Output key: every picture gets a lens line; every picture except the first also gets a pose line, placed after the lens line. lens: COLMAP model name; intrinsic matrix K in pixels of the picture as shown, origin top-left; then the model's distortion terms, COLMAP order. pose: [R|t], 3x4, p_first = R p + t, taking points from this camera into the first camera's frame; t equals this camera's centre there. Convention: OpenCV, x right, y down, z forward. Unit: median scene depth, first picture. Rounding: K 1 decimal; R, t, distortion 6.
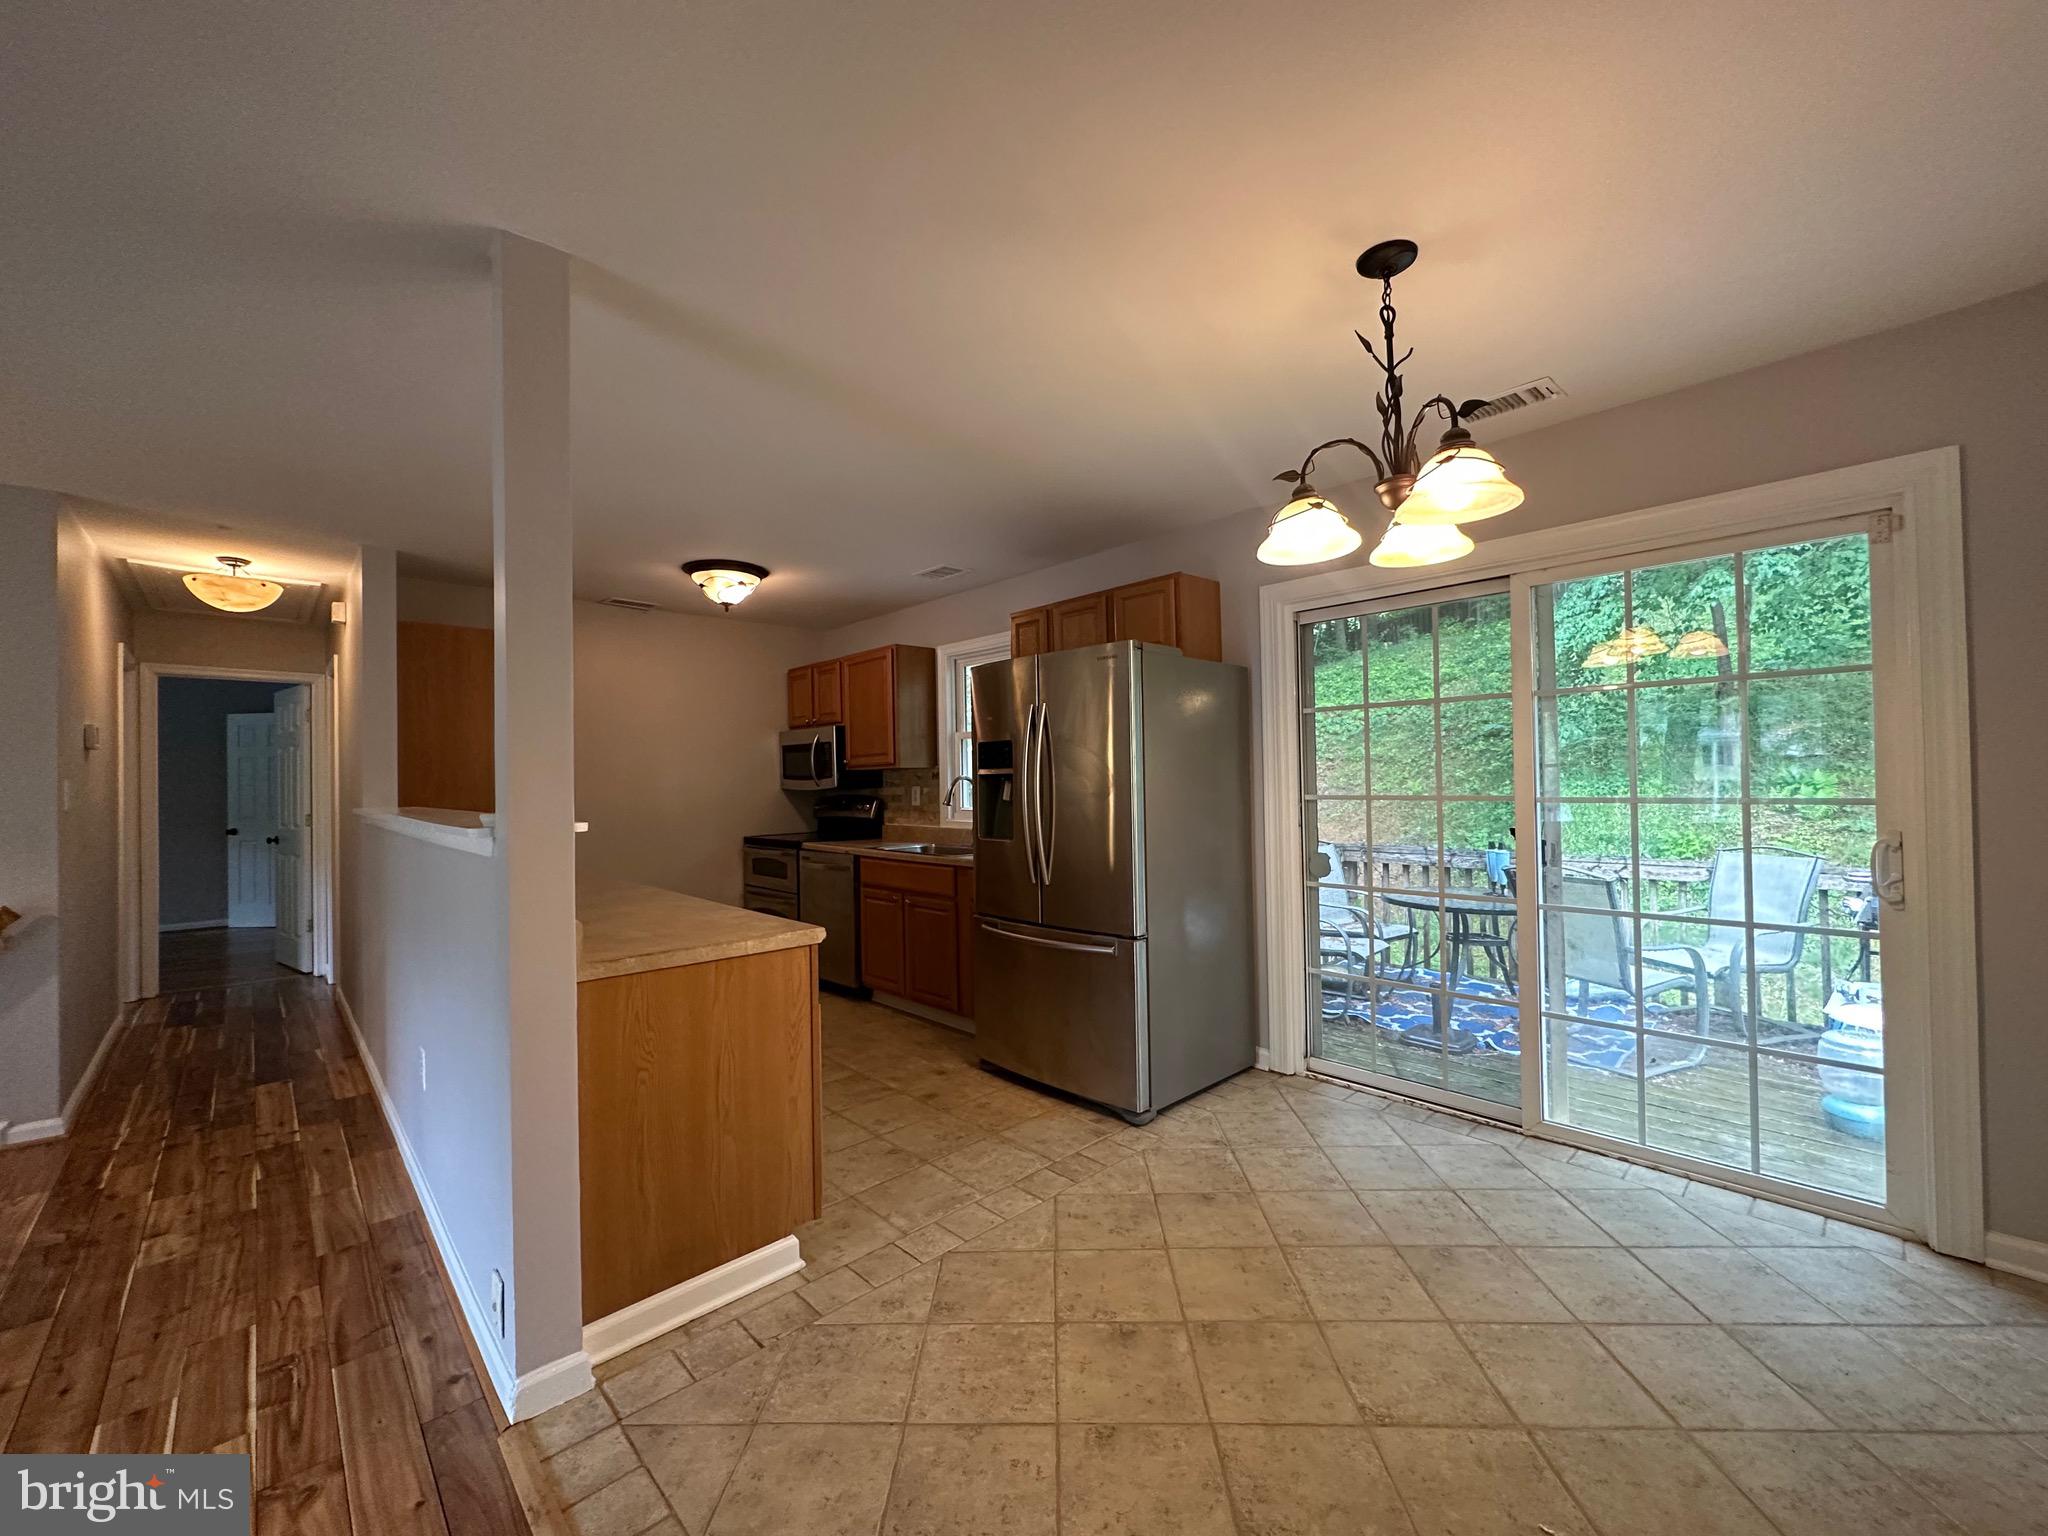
lens RADIAL K [[810.5, 0, 1024.0], [0, 810.5, 768.0], [0, 0, 1]] dist [-0.001086, 0.000032]
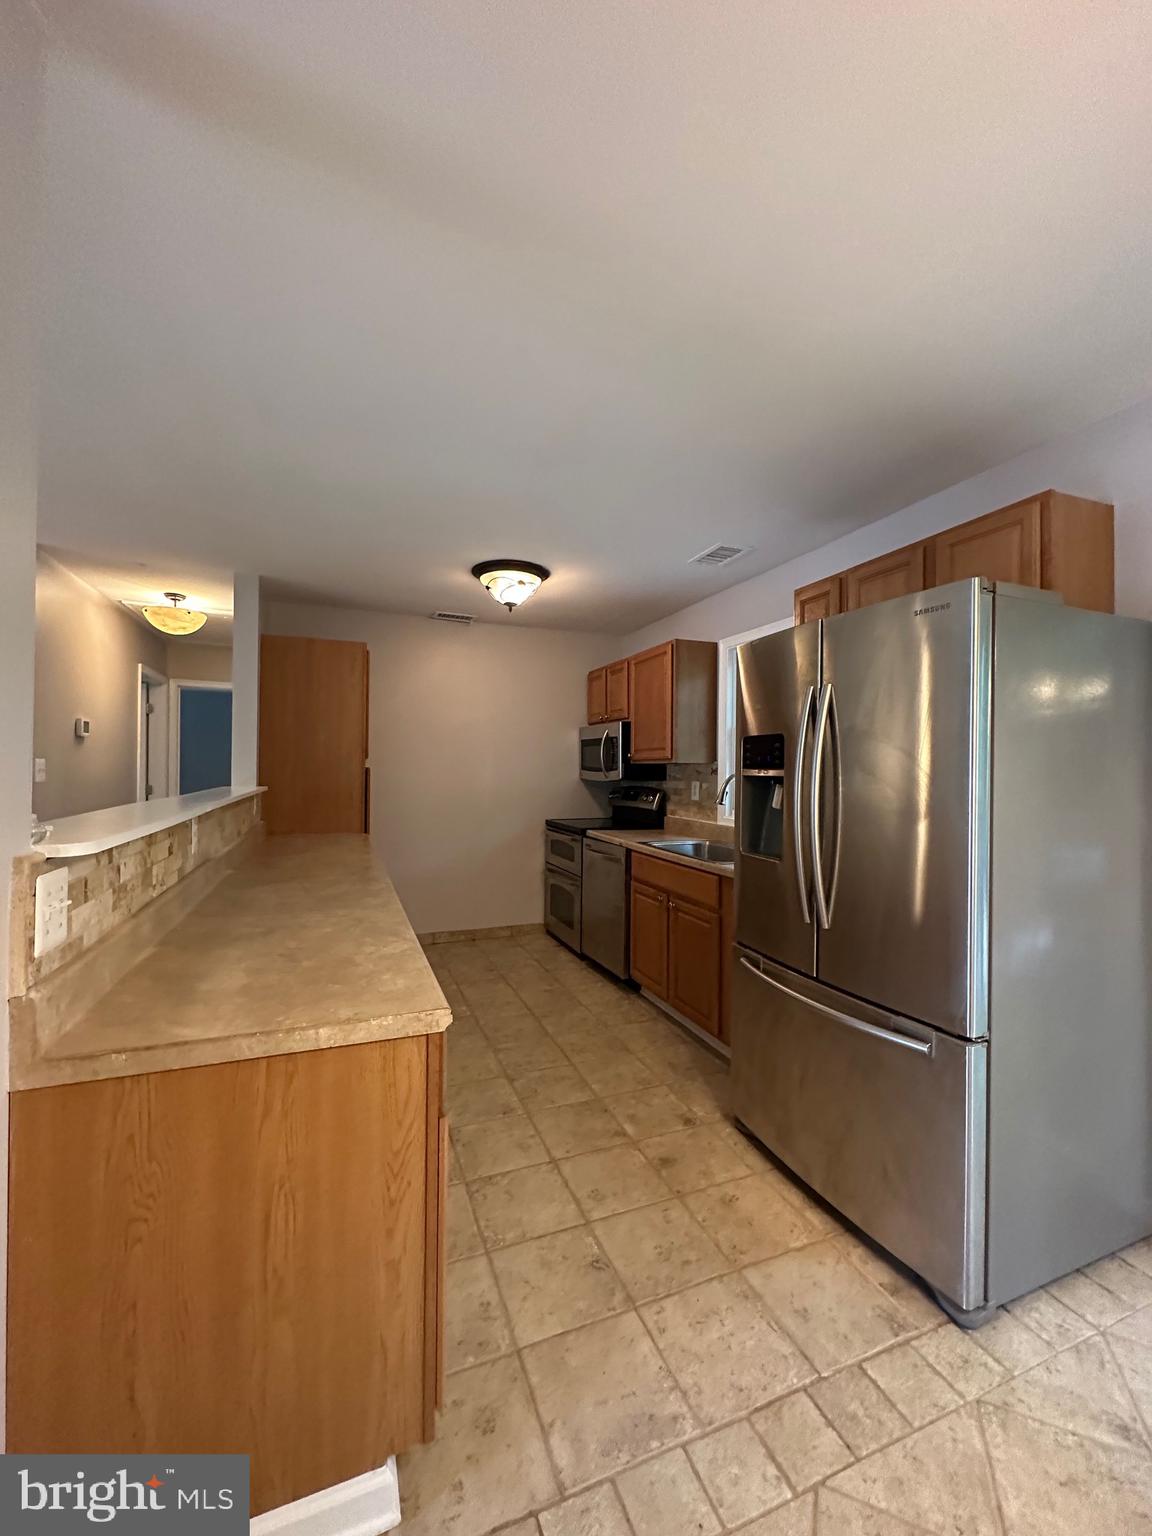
lens RADIAL K [[607.9, 0, 576.0], [0, 607.9, 768.0], [0, 0, 1]] dist [-0.001086, 0.000032]
pose [[0.926300, 0.027487, -0.375782, 0.019013], [-0.021813, 0.999575, 0.019345, -0.007750], [0.376154, -0.009723, 0.926506, 0.353025]]
